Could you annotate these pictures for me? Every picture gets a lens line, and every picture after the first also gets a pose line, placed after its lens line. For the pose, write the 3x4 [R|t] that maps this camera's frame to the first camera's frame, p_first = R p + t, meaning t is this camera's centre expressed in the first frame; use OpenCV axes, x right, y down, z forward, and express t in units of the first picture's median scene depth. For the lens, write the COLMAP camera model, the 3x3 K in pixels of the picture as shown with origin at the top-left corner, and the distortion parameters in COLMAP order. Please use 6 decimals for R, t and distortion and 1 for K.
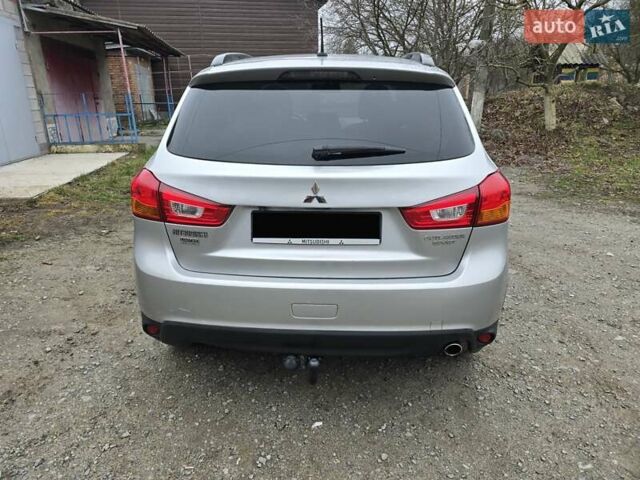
lens RADIAL K [[430.6, 0, 320.0], [0, 430.6, 240.0], [0, 0, 1]] dist [0.063676, -0.046510]
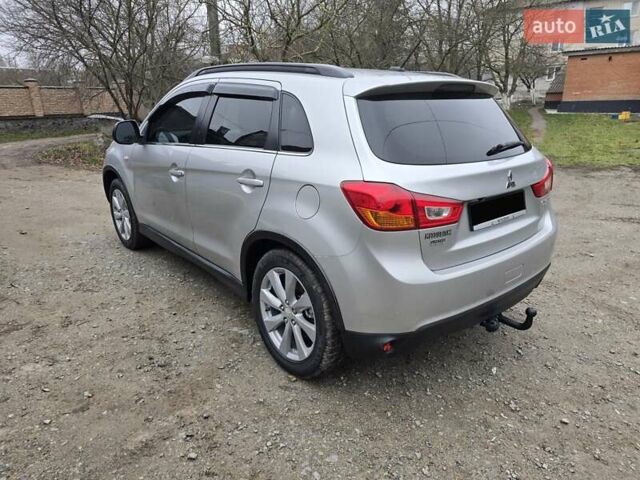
lens RADIAL K [[430.6, 0, 320.0], [0, 430.6, 240.0], [0, 0, 1]] dist [0.063676, -0.046510]
pose [[0.732494, -0.202185, 0.650057, -1.202318], [0.224293, 0.973240, 0.049967, -0.119726], [-0.642764, 0.109202, 0.758241, 0.389851]]
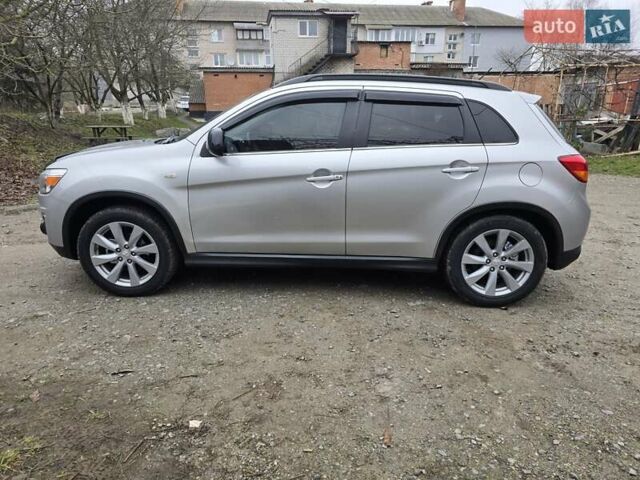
lens RADIAL K [[430.6, 0, 320.0], [0, 430.6, 240.0], [0, 0, 1]] dist [0.063676, -0.046510]
pose [[-0.006342, -0.279524, 0.960118, -2.133301], [0.329543, 0.905918, 0.265921, -0.648573], [-0.944119, 0.318087, 0.086370, 1.943434]]
